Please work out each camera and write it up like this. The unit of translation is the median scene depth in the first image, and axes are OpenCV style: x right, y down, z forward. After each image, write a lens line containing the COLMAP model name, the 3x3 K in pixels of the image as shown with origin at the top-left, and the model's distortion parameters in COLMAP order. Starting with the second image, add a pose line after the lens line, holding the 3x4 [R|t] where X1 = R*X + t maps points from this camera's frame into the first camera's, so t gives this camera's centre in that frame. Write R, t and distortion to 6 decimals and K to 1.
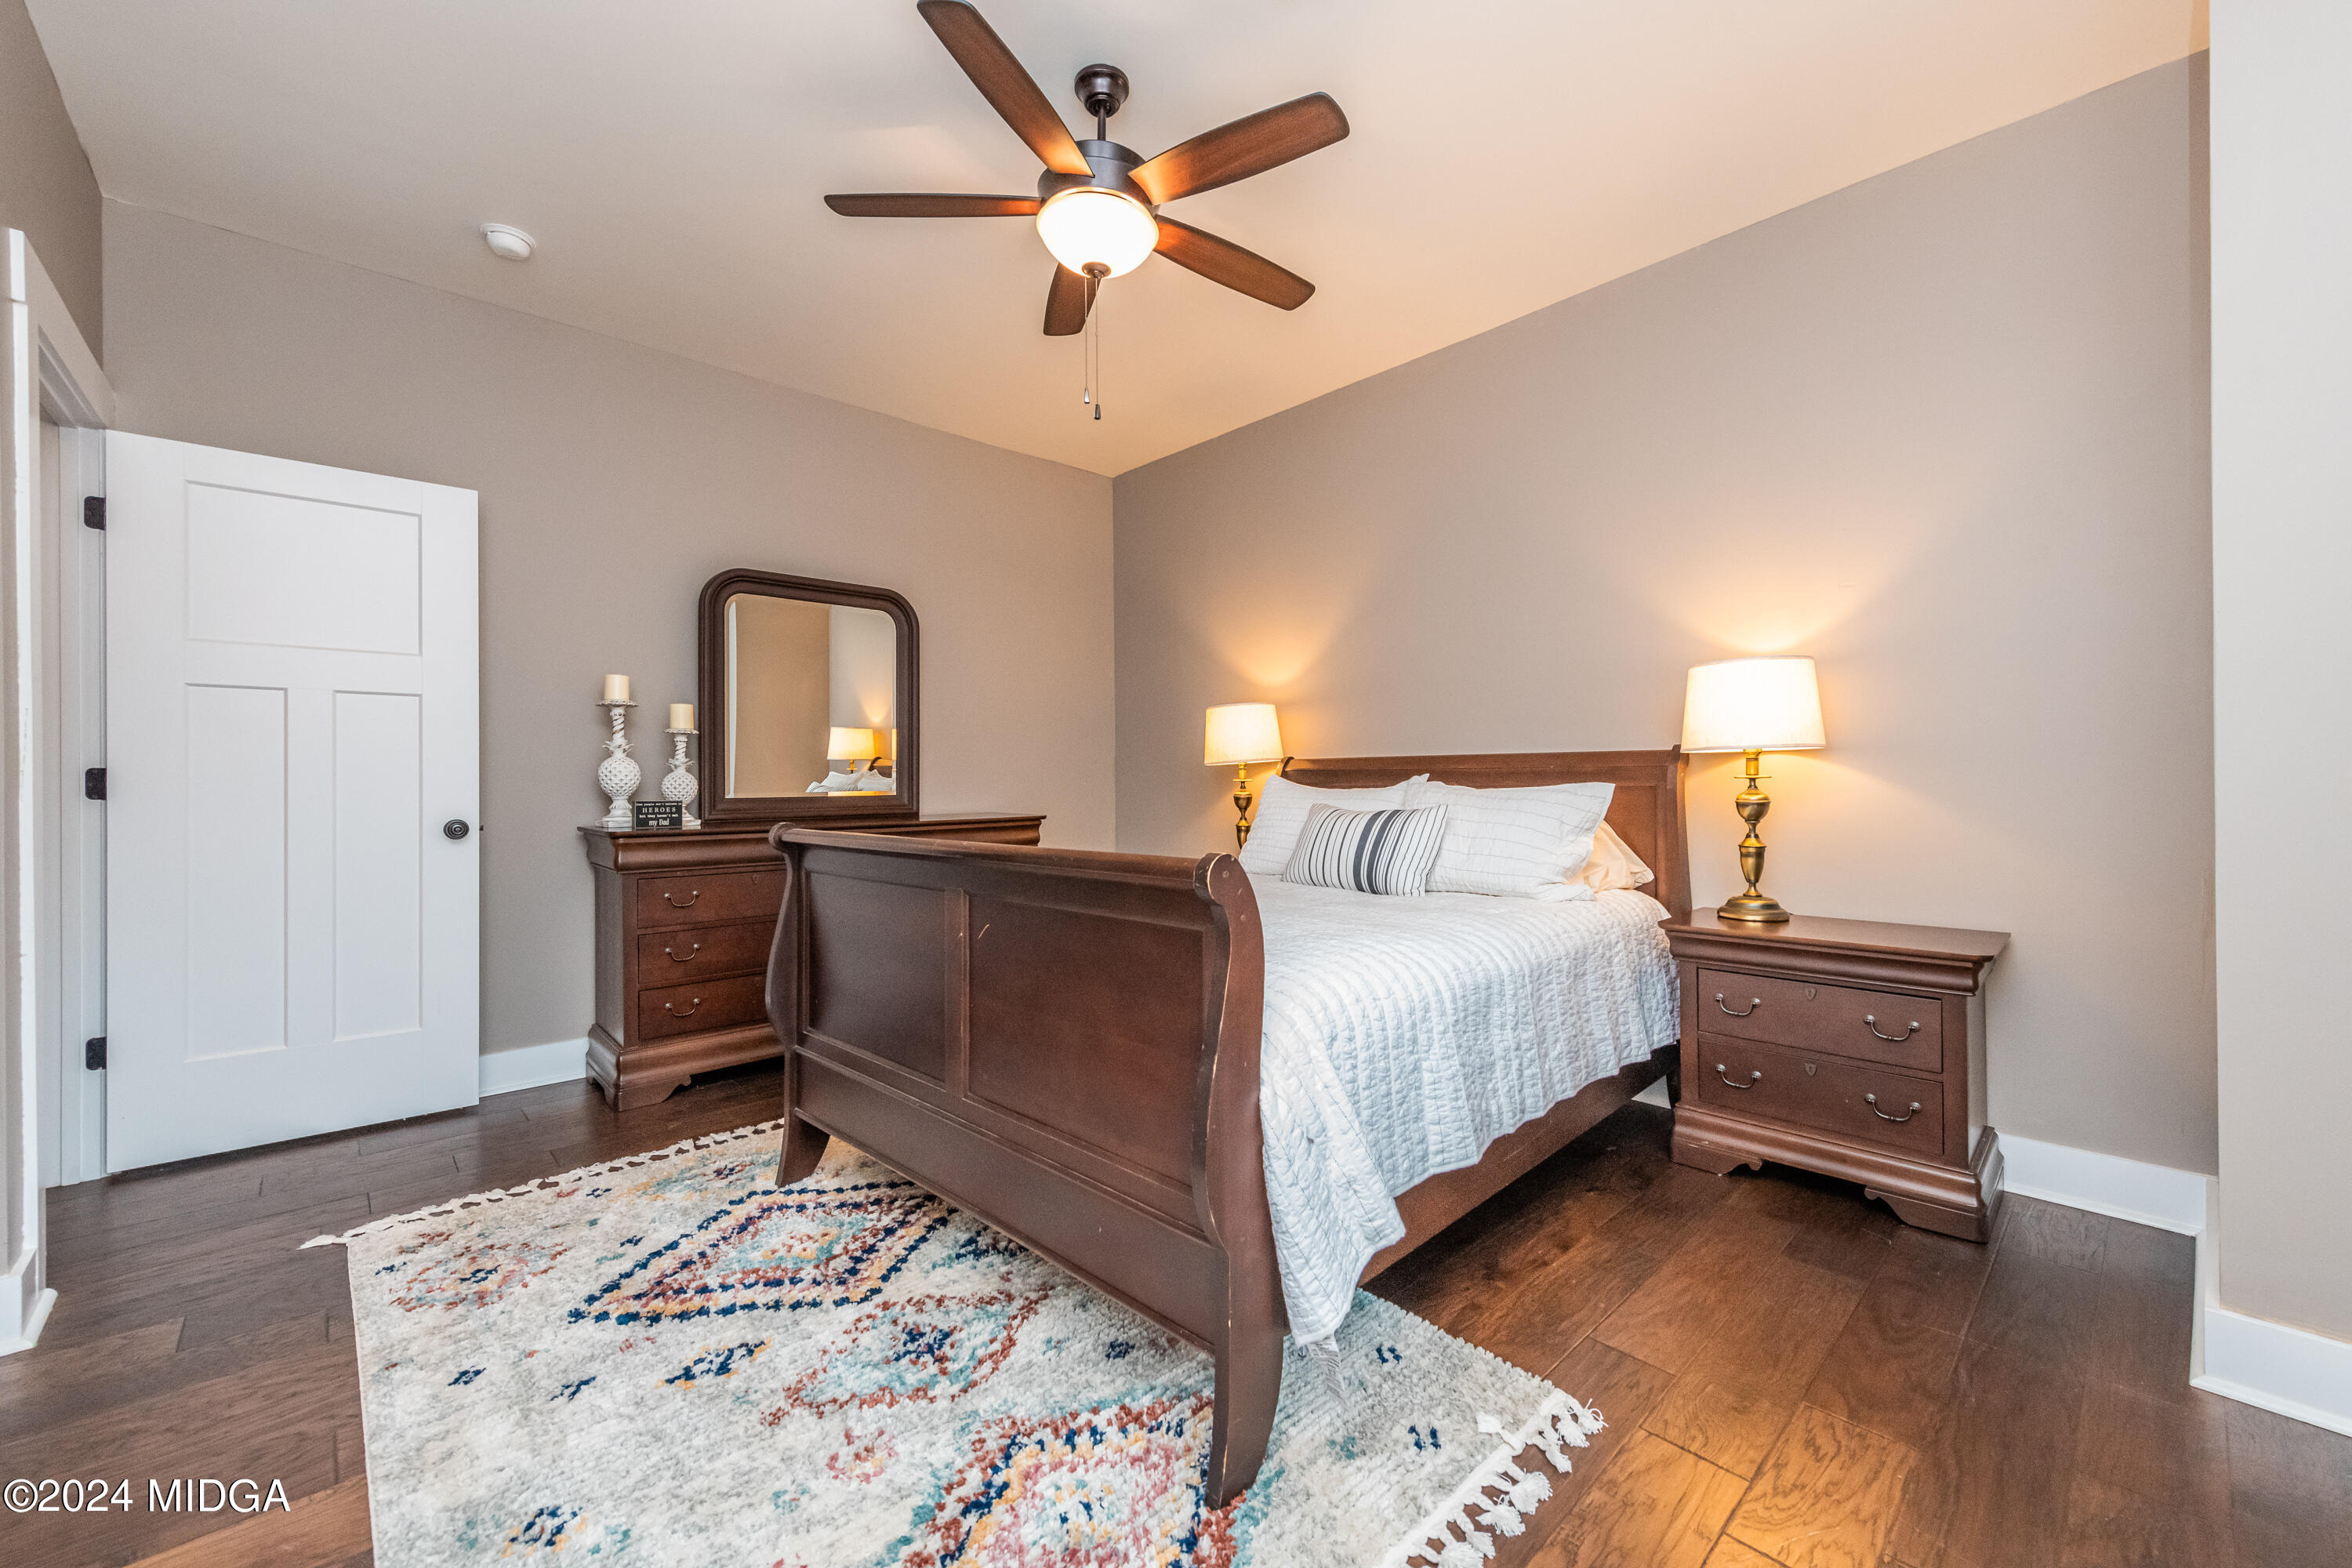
lens RADIAL K [[935.9, 0, 1168.4], [0, 935.9, 777.5], [0, 0, 1]] dist [0.016998, -0.000045]
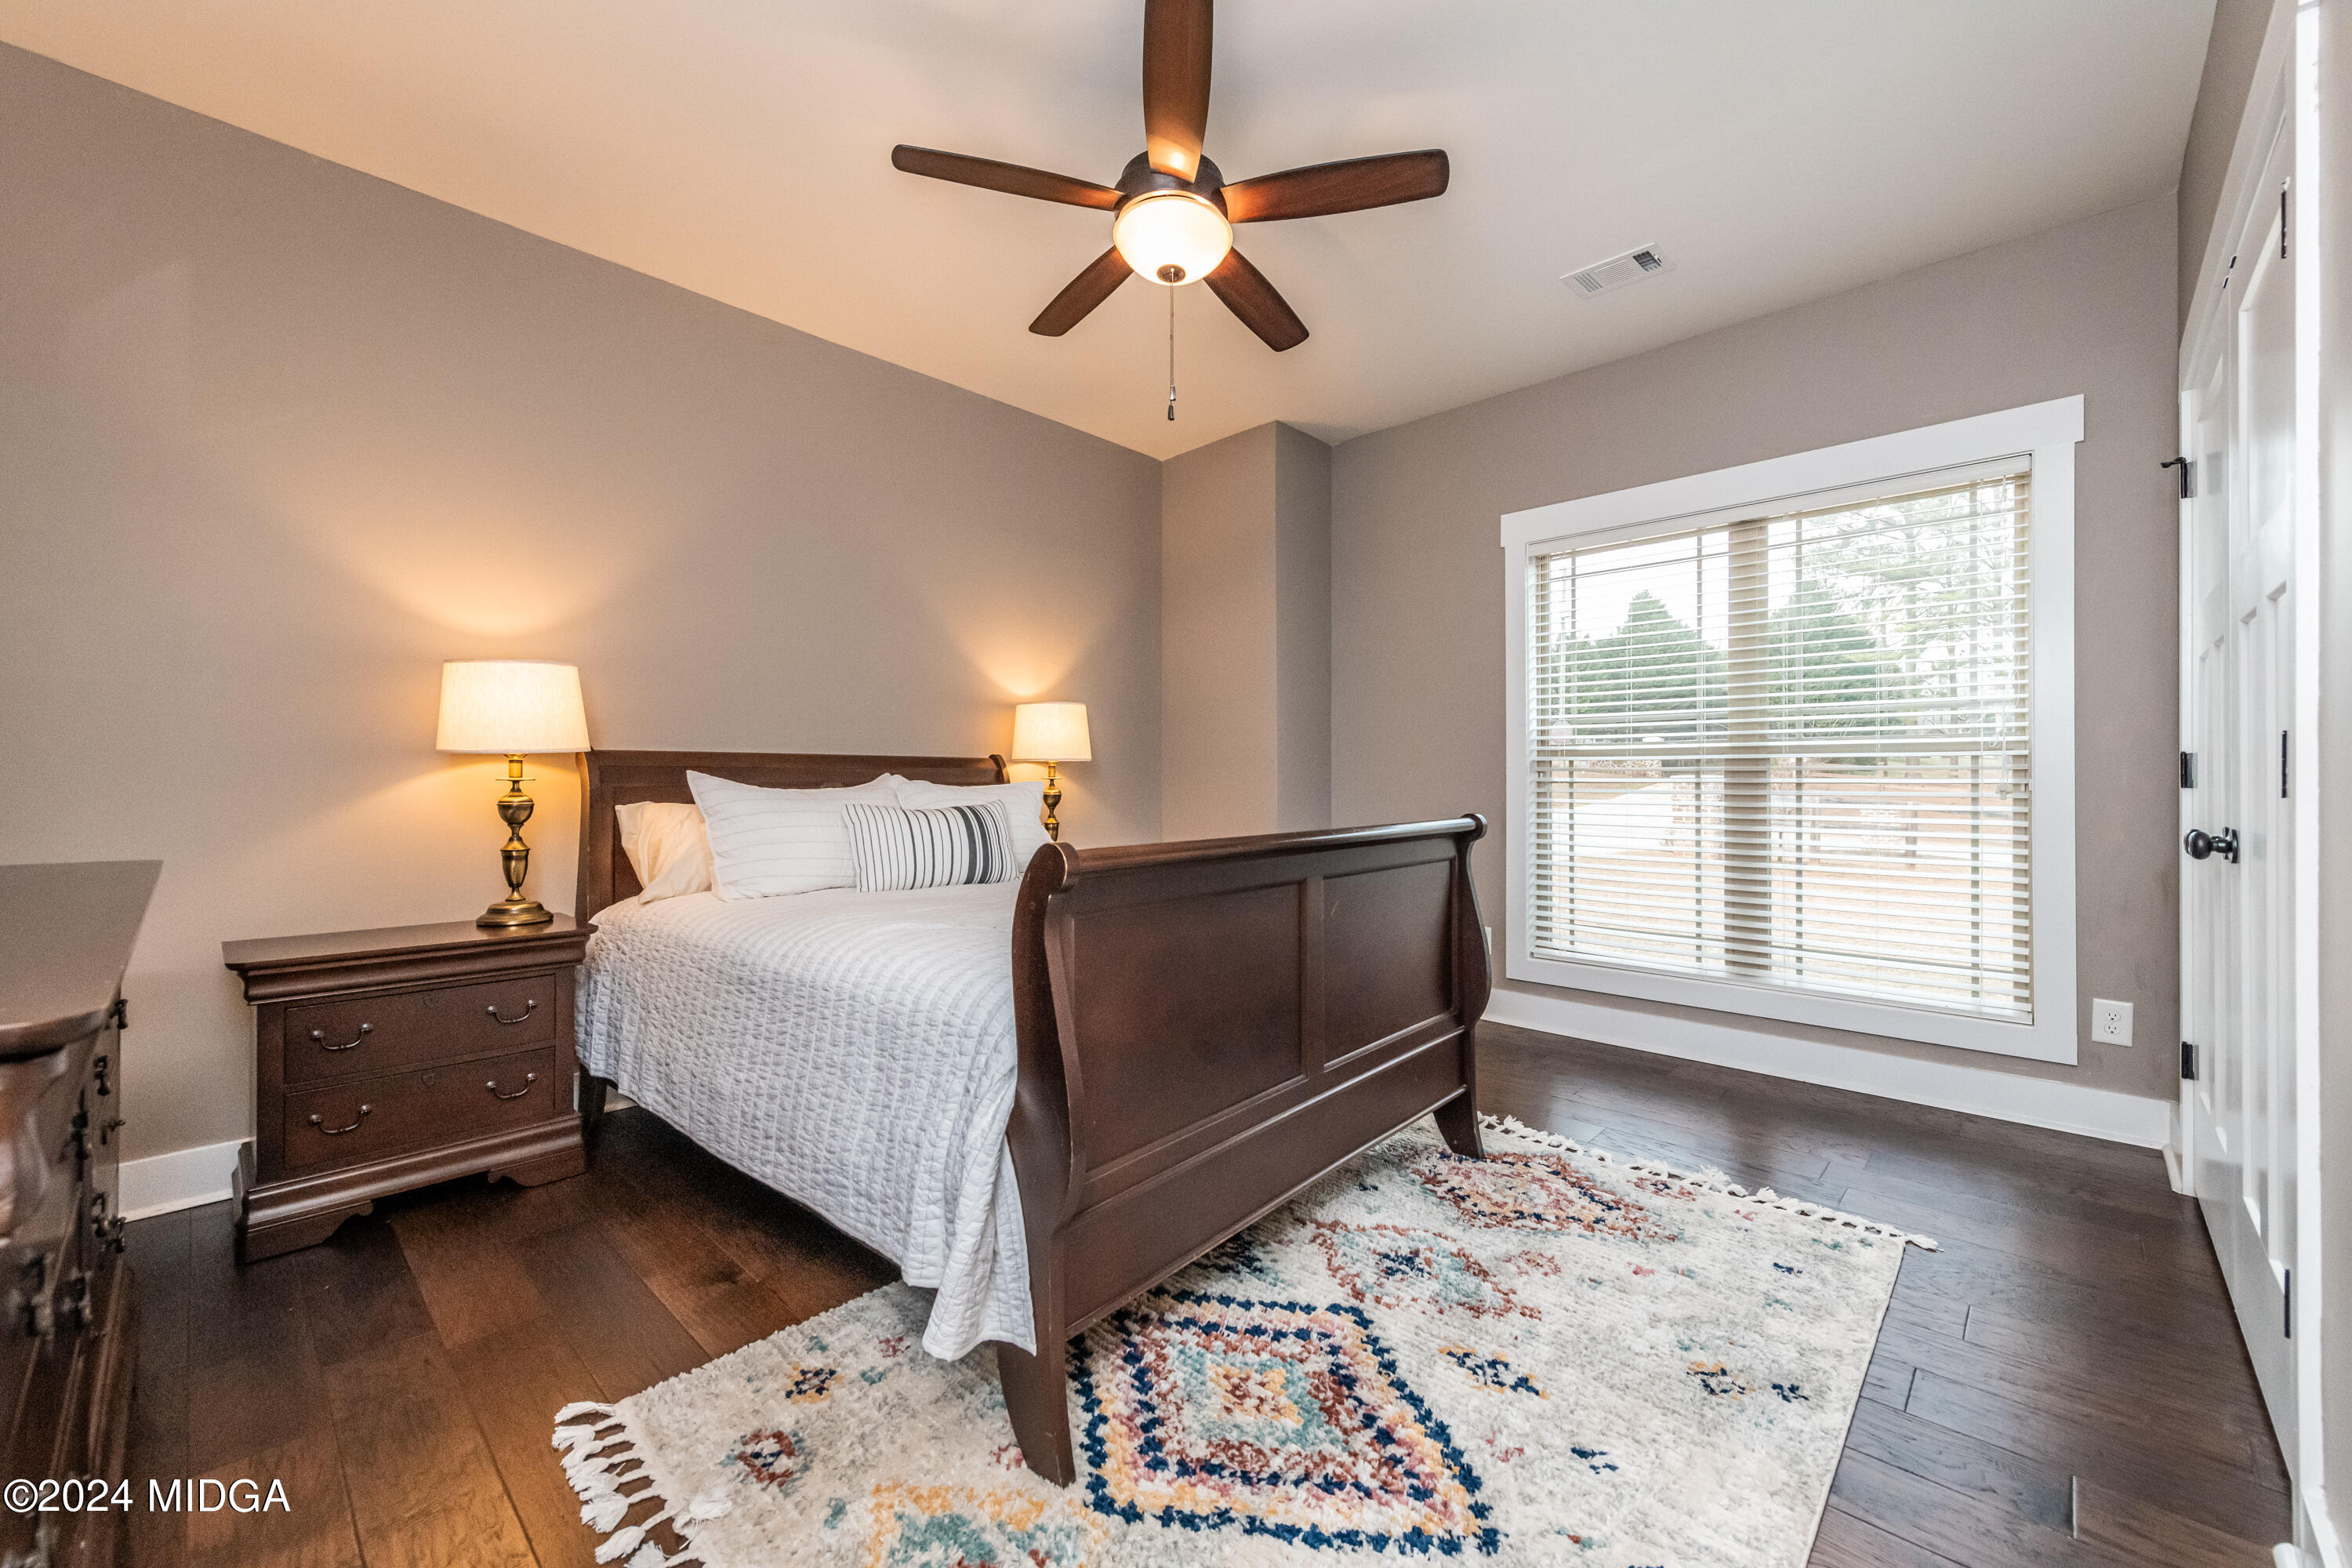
lens RADIAL K [[935.9, 0, 1167.2], [0, 935.9, 782.3], [0, 0, 1]] dist [0.016998, -0.000045]
pose [[-0.077705, 0.000604, 0.996976, -1.114130], [-0.002658, 0.999996, -0.000813, 0.007512], [-0.996973, -0.002713, -0.077704, 1.104736]]
